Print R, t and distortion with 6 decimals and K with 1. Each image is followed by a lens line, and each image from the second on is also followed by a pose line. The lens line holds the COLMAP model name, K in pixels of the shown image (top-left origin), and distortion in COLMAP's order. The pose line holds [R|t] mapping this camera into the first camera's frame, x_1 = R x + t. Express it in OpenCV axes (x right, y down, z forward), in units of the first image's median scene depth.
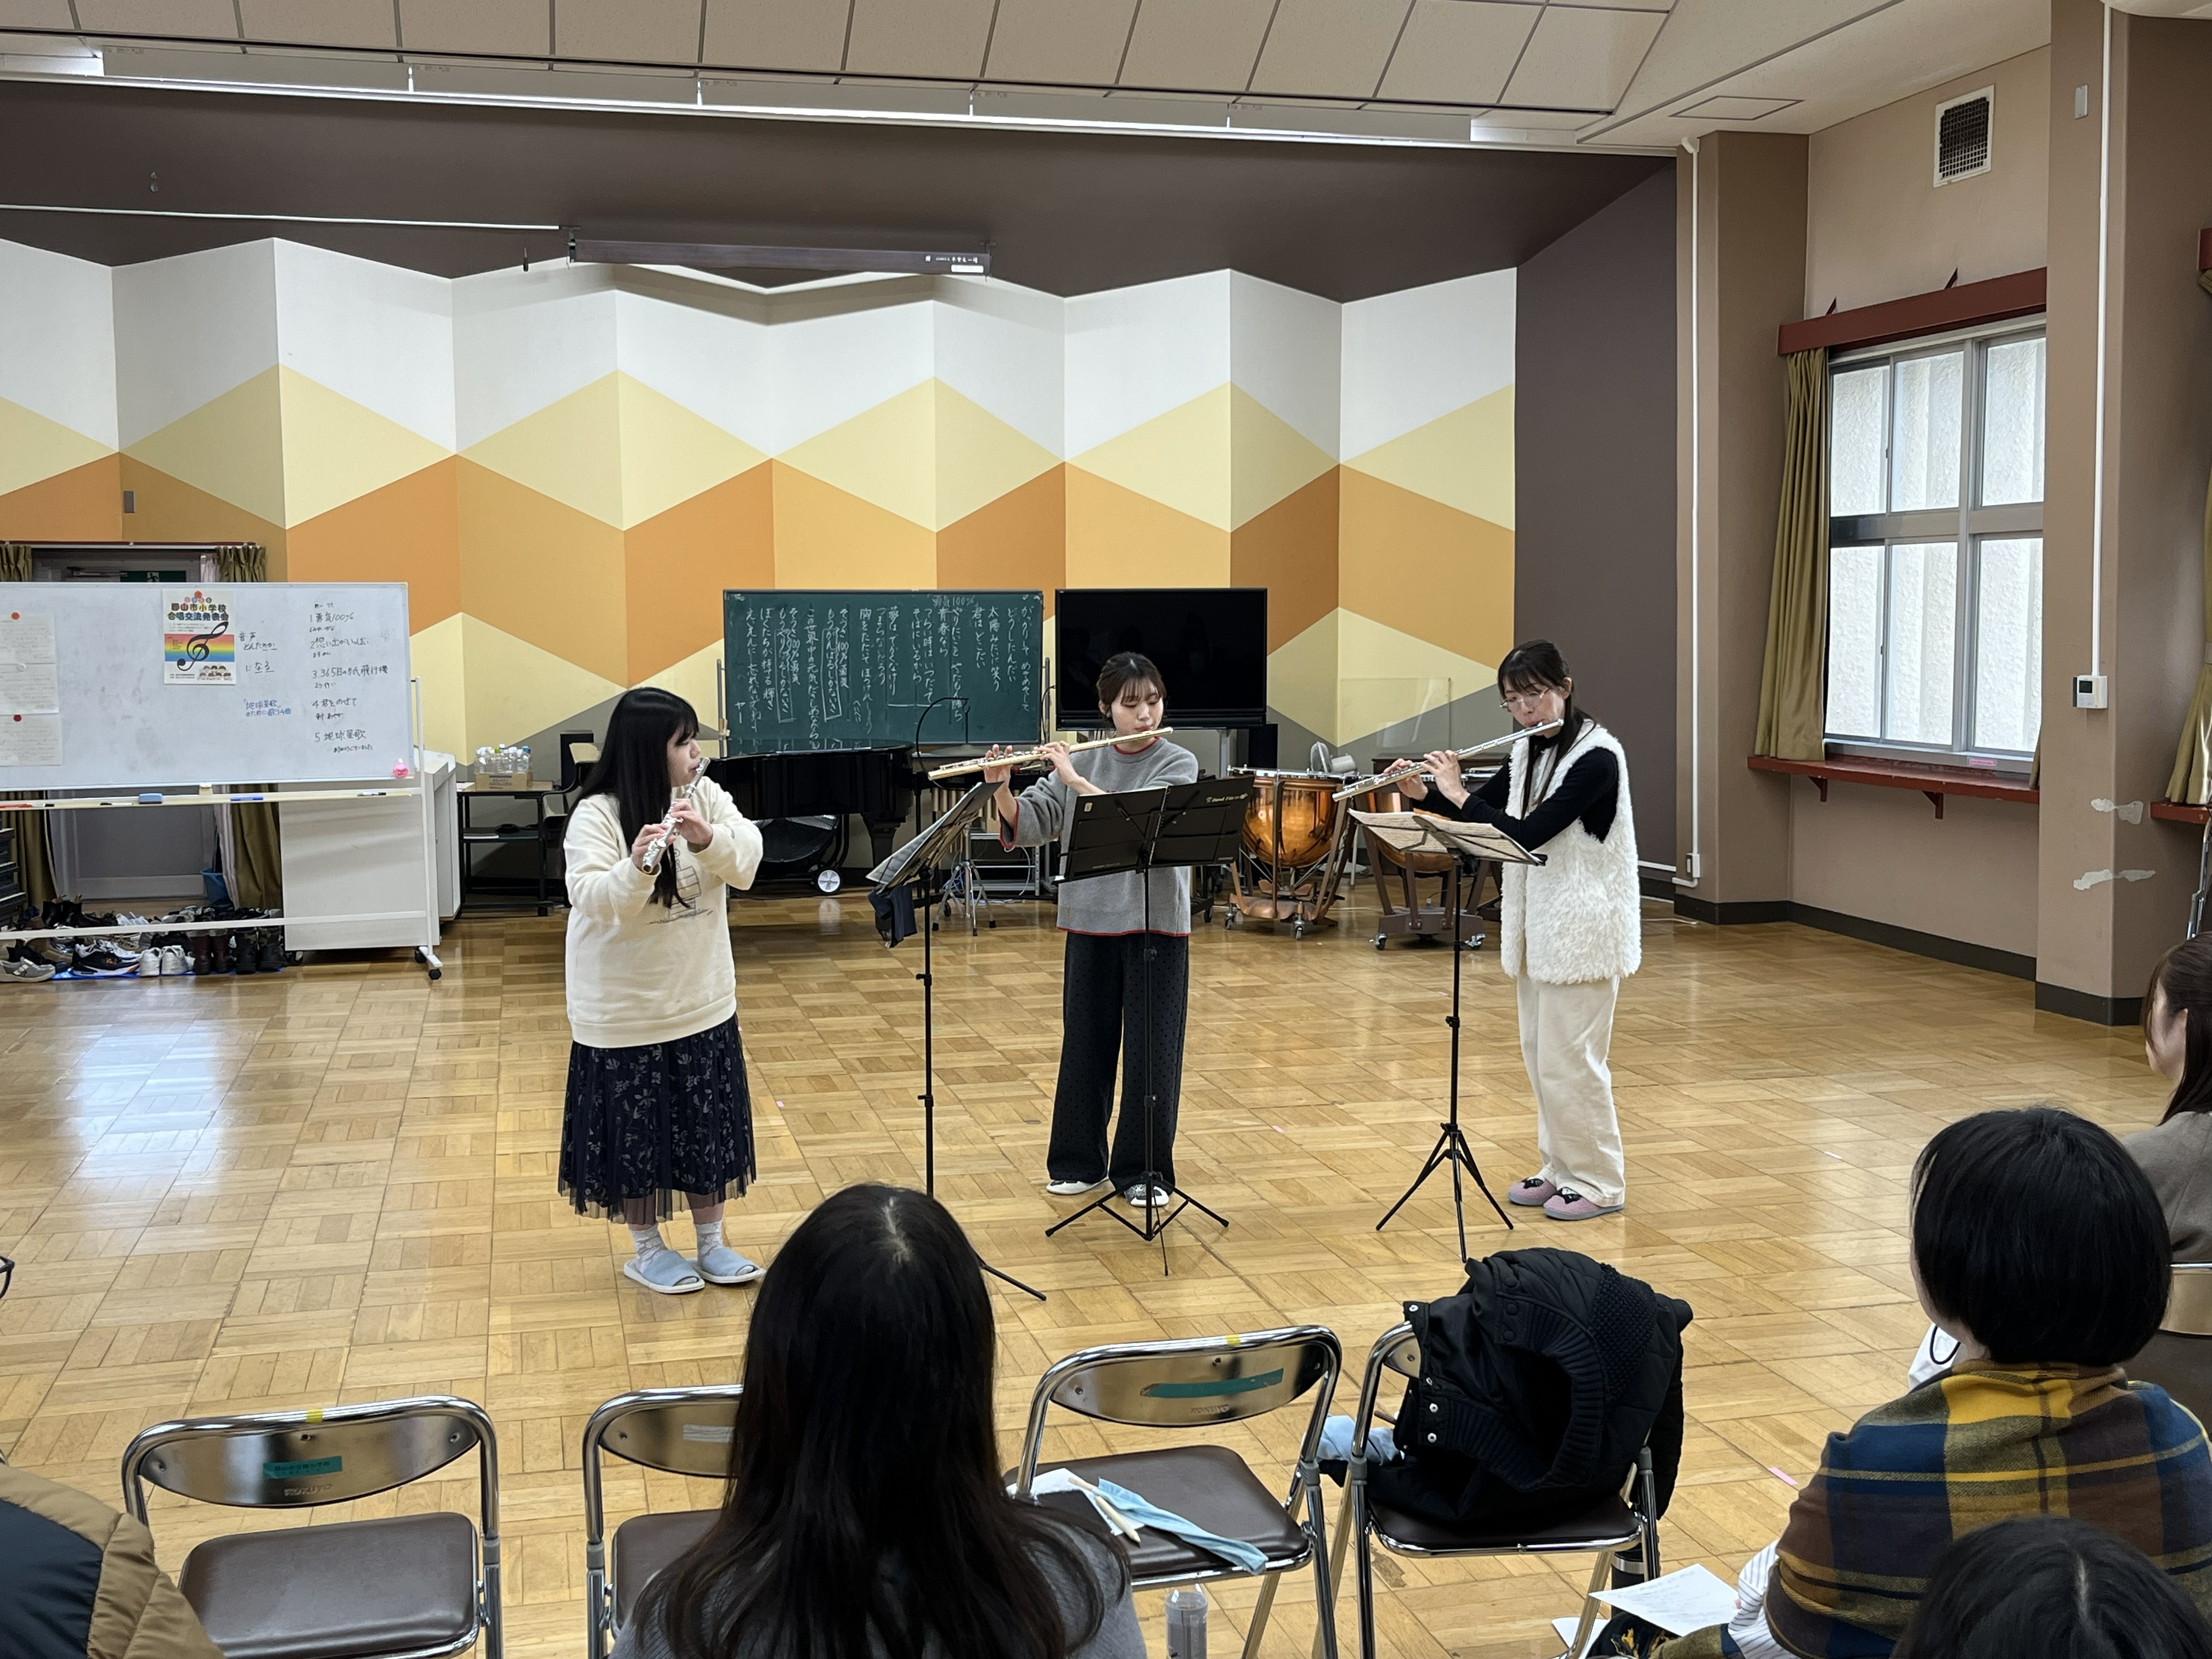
lens RADIAL K [[2286.4, 0, 1097.9], [0, 2286.4, 823.9], [0, 0, 1]] dist [0.110802, -0.285260]
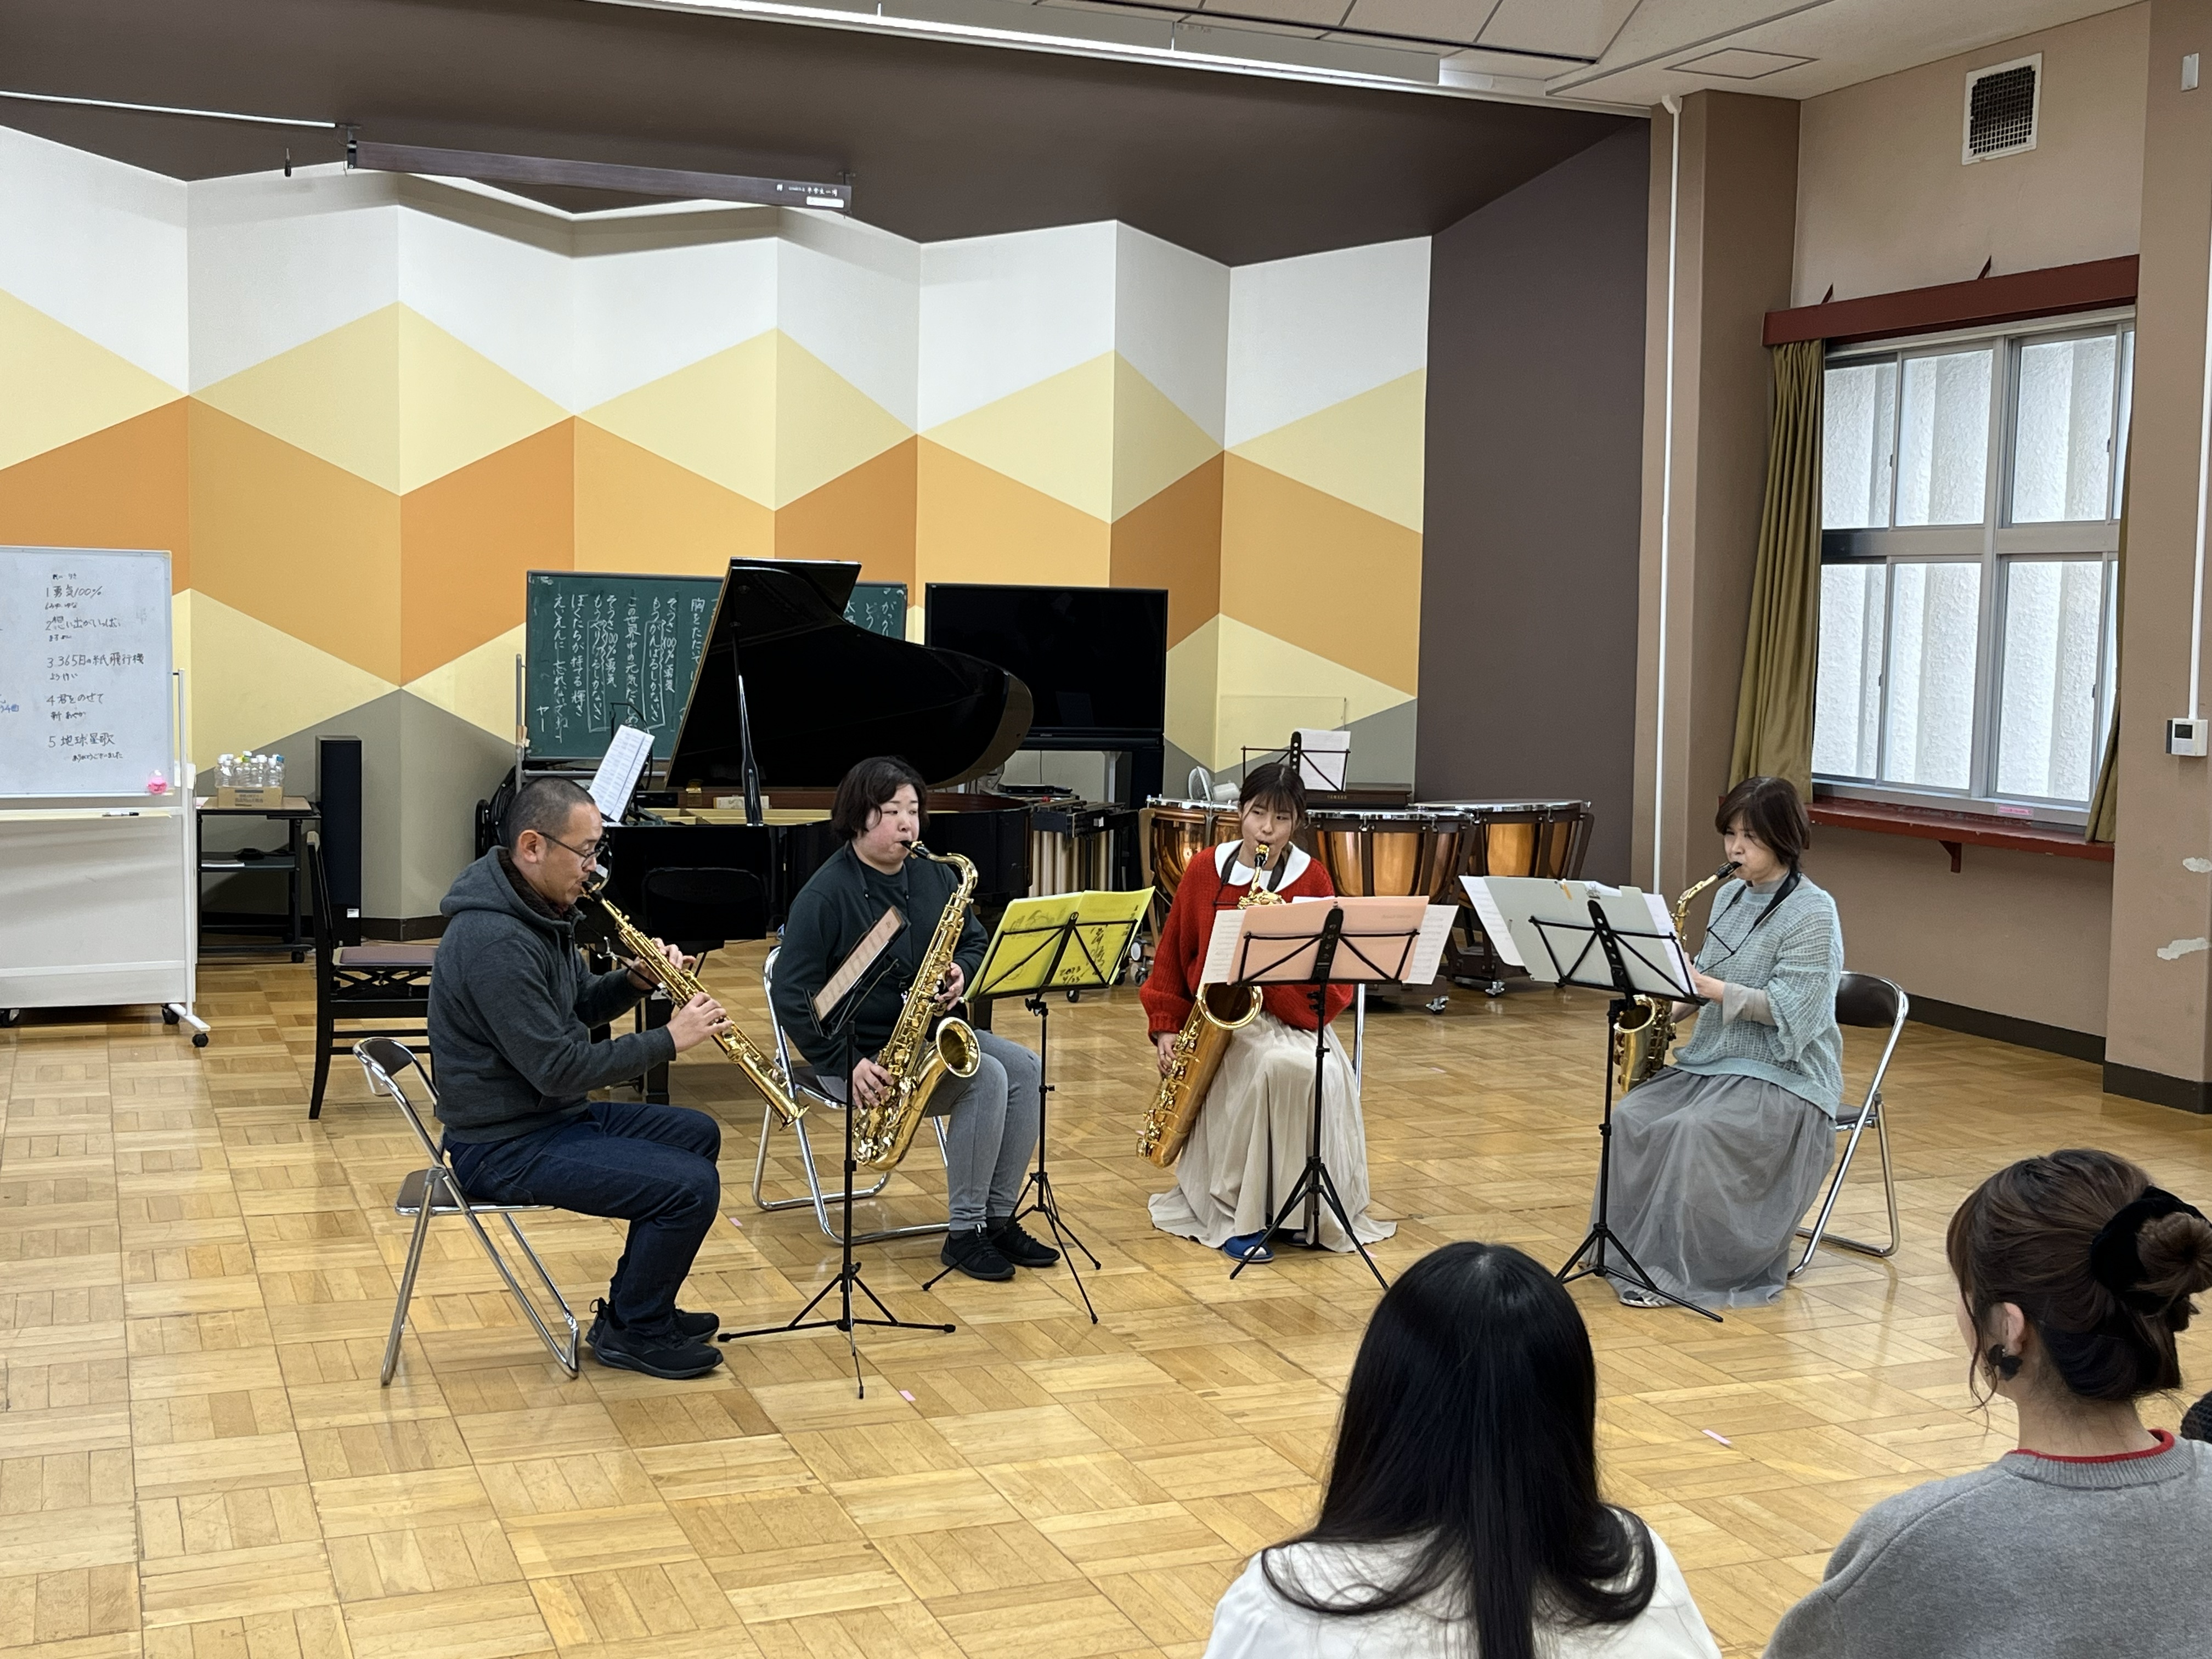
lens RADIAL K [[2480.2, 0, 1102.6], [0, 2480.2, 830.5], [0, 0, 1]] dist [0.065318, -0.112893]
pose [[0.989564, 0.016416, 0.143154, -0.093596], [-0.015960, 0.999863, -0.004333, -0.008158], [-0.143205, 0.002003, 0.989691, 0.085842]]
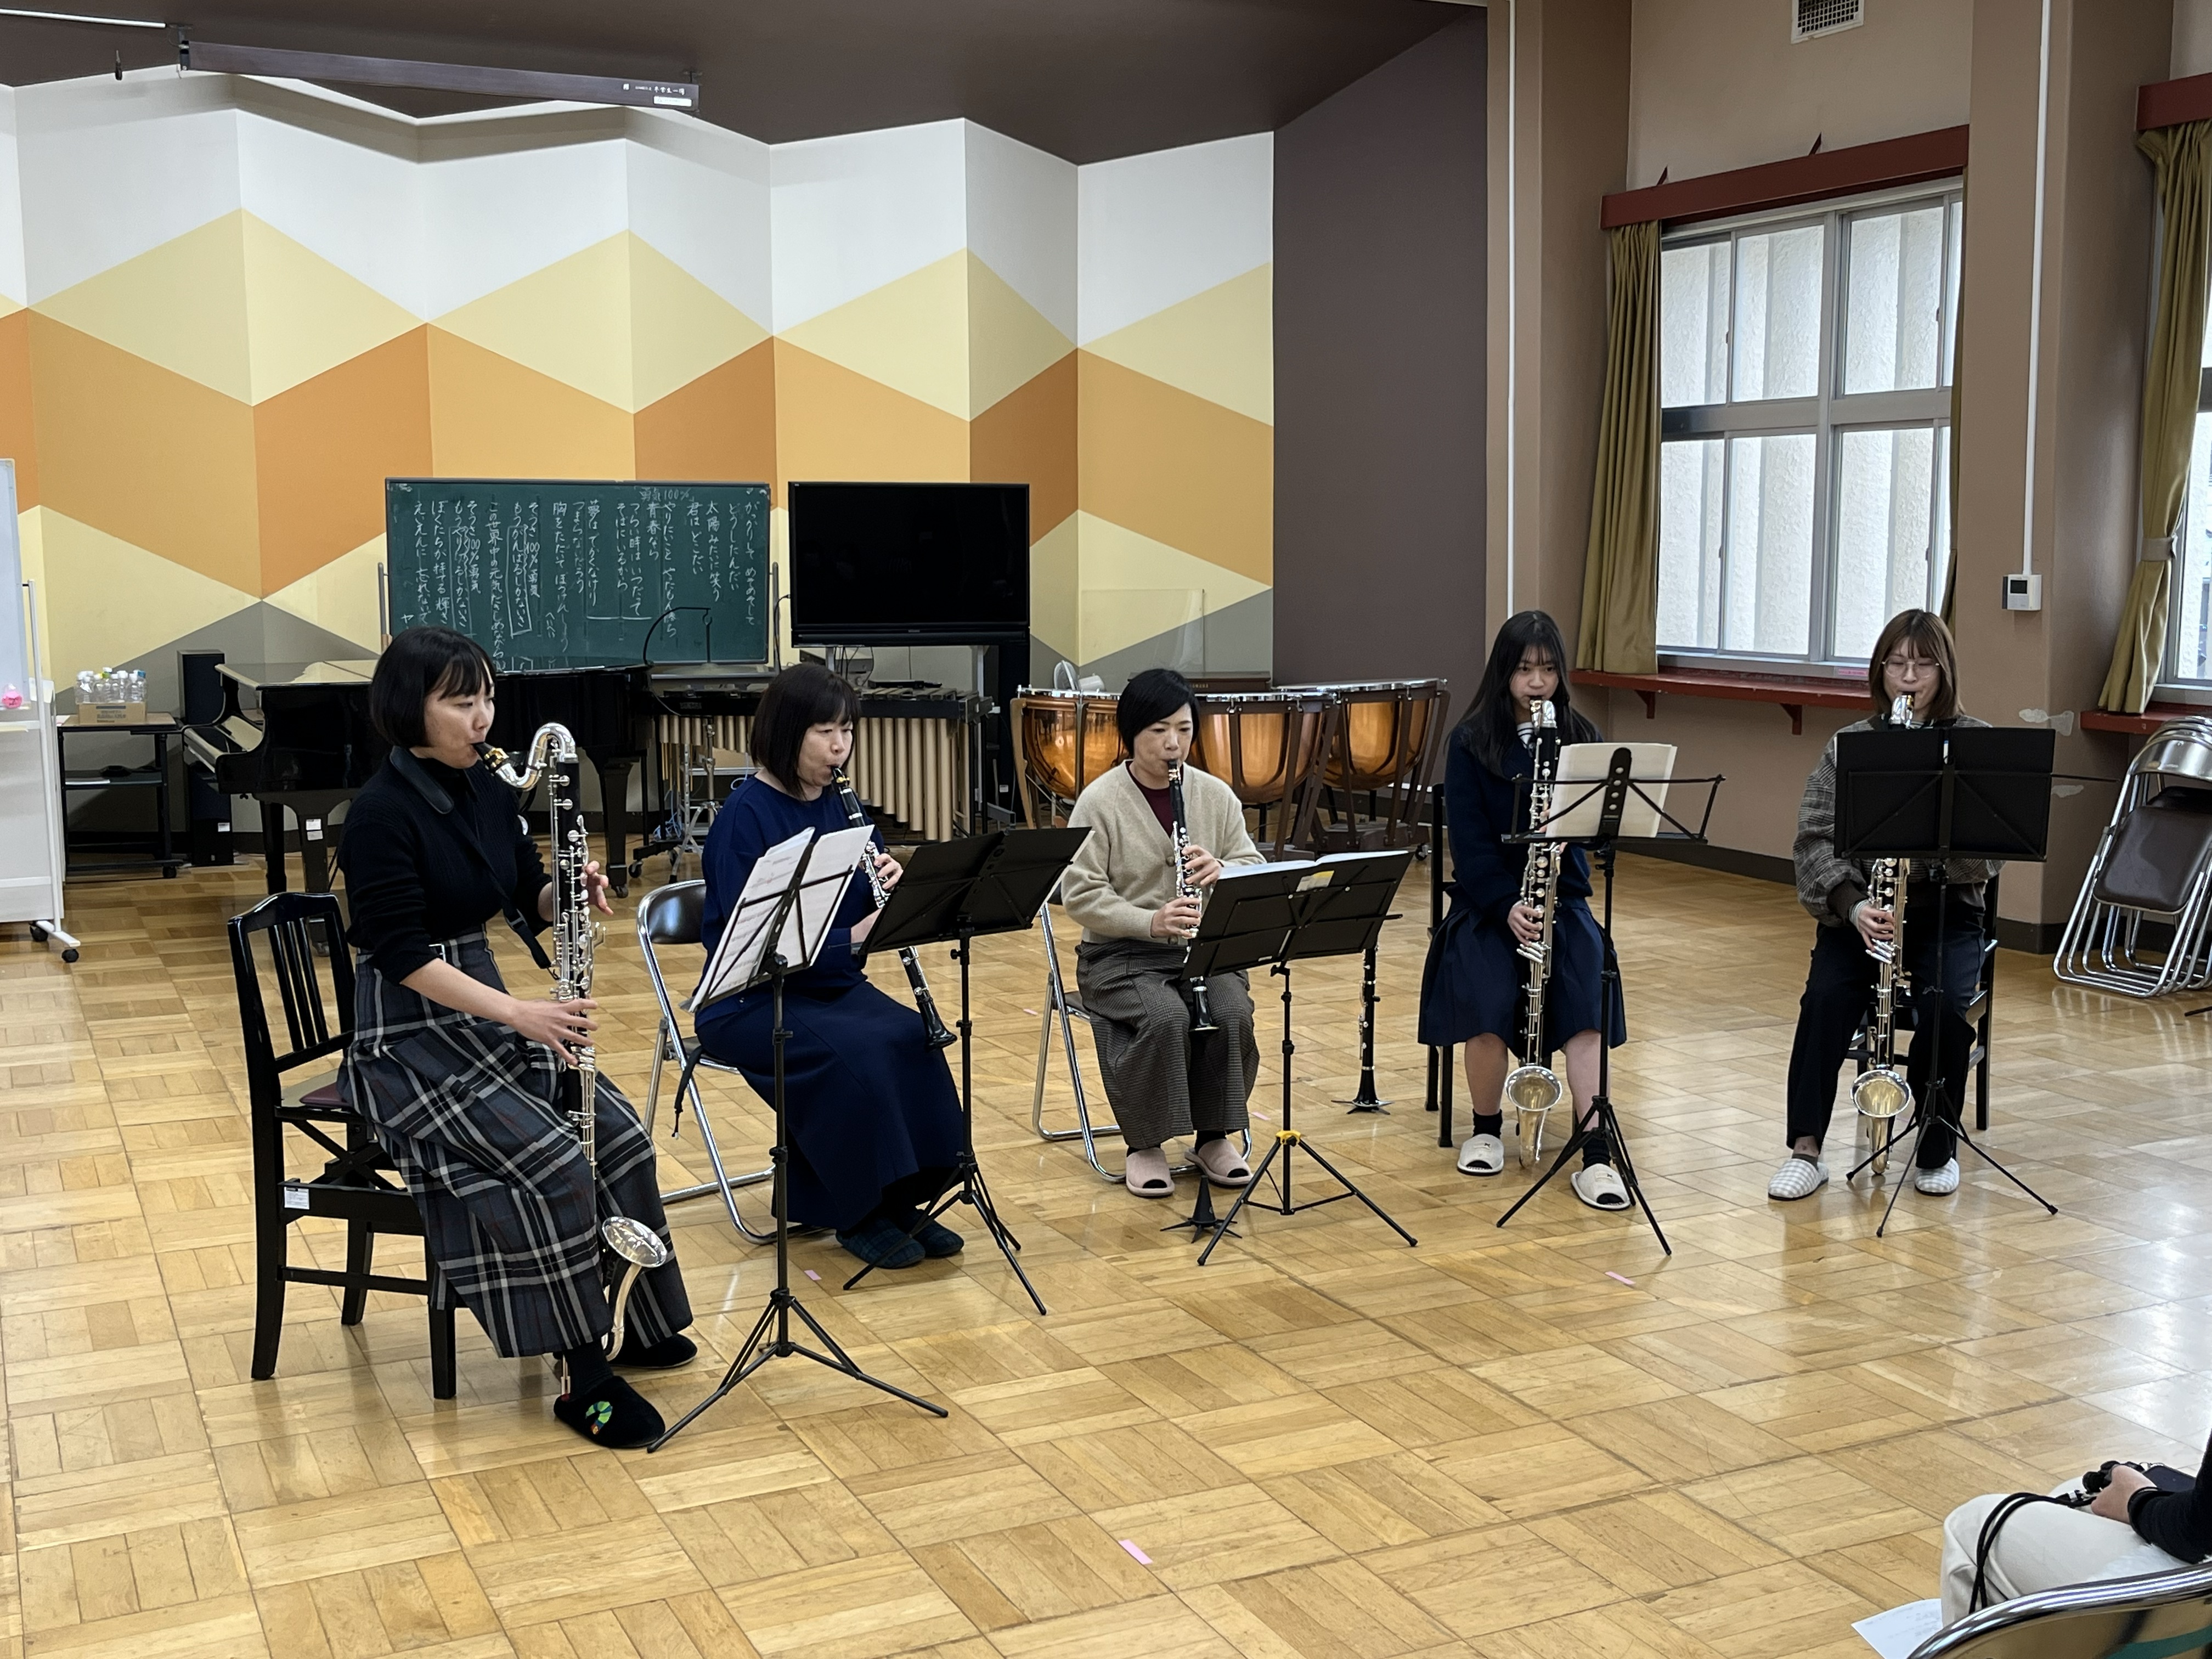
lens RADIAL K [[2353.5, 0, 1111.3], [0, 2353.5, 843.9], [0, 0, 1]] dist [0.054910, -0.062524]
pose [[0.978268, -0.023241, 0.206036, -0.095398], [0.015400, 0.999098, 0.039577, -0.000035], [-0.206770, -0.035544, 0.977744, 0.116590]]
